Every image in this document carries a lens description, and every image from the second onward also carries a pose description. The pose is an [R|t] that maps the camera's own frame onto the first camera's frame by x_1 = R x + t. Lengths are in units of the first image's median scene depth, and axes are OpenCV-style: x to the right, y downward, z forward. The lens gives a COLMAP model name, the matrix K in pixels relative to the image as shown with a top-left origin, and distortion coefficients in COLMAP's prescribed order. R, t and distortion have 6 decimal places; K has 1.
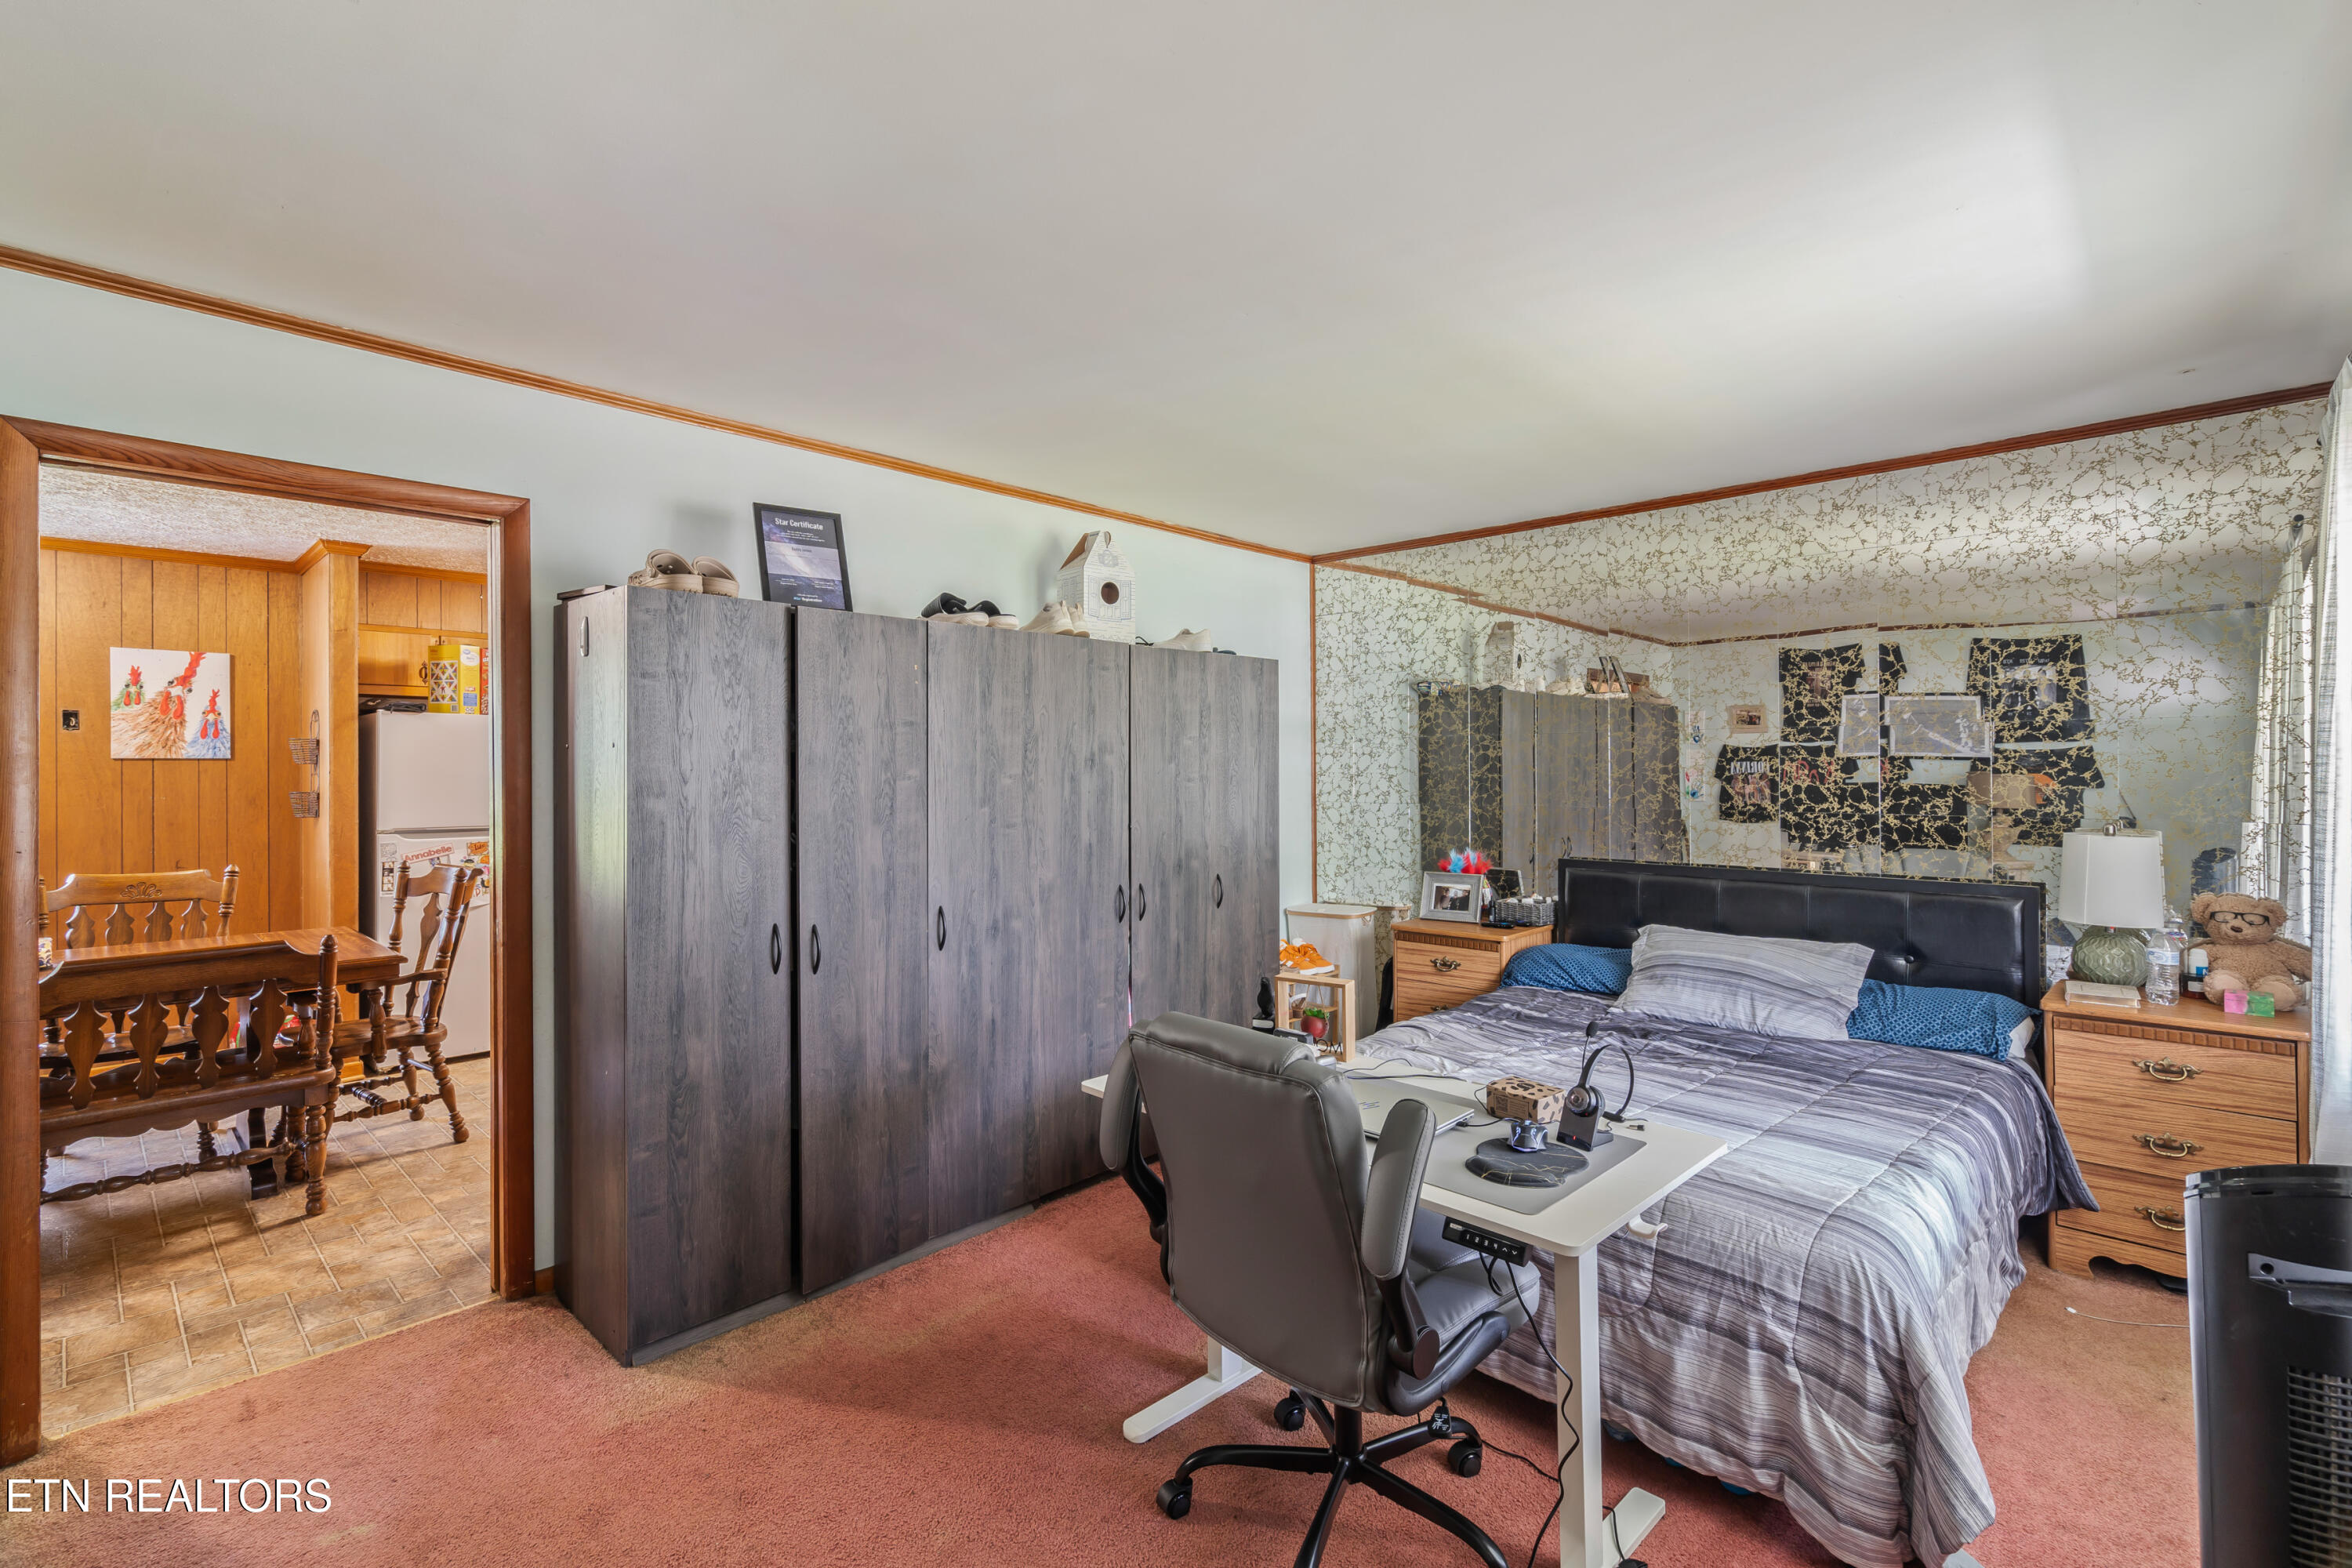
lens RADIAL K [[1071.2, 0, 1199.4], [0, 1071.2, 772.4], [0, 0, 1]] dist [0.001913, 0.000074]
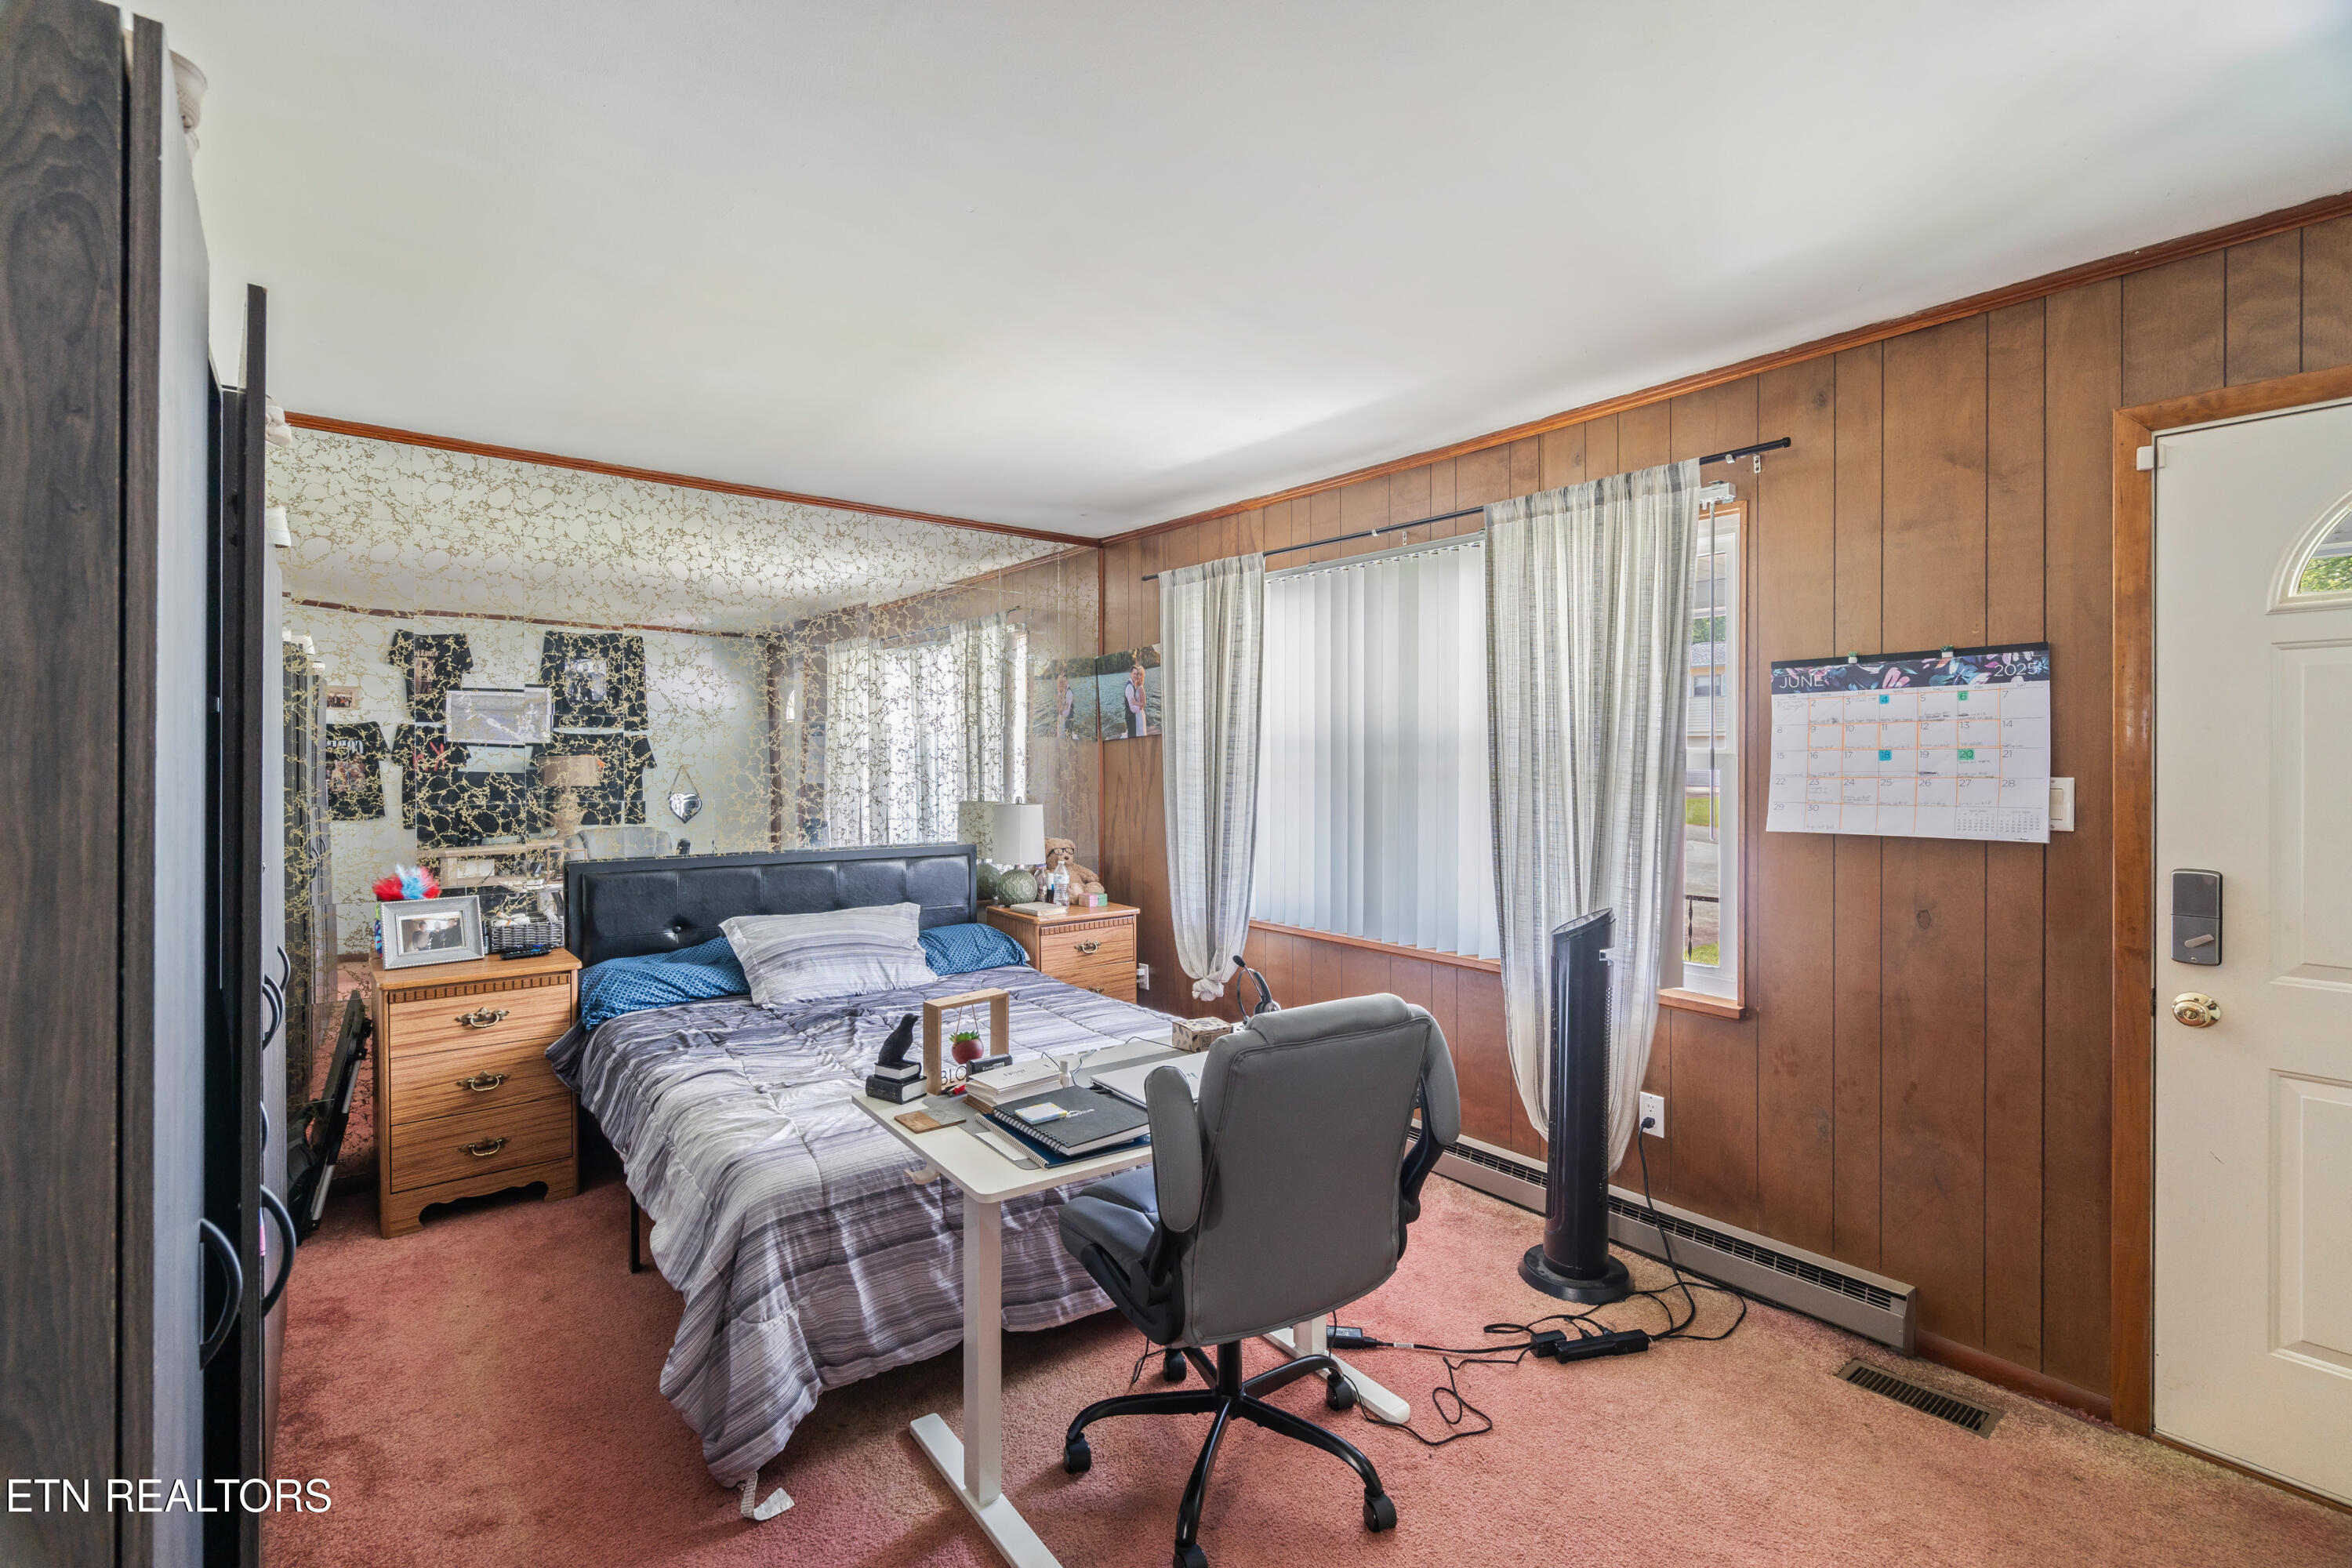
lens RADIAL K [[1071.2, 0, 1192.5], [0, 1071.2, 773.7], [0, 0, 1]] dist [0.001913, 0.000074]
pose [[0.140568, -0.011154, 0.990008, -0.429954], [-0.000952, 0.999935, 0.011400, -0.000871], [-0.990071, -0.002545, 0.140548, 0.392459]]
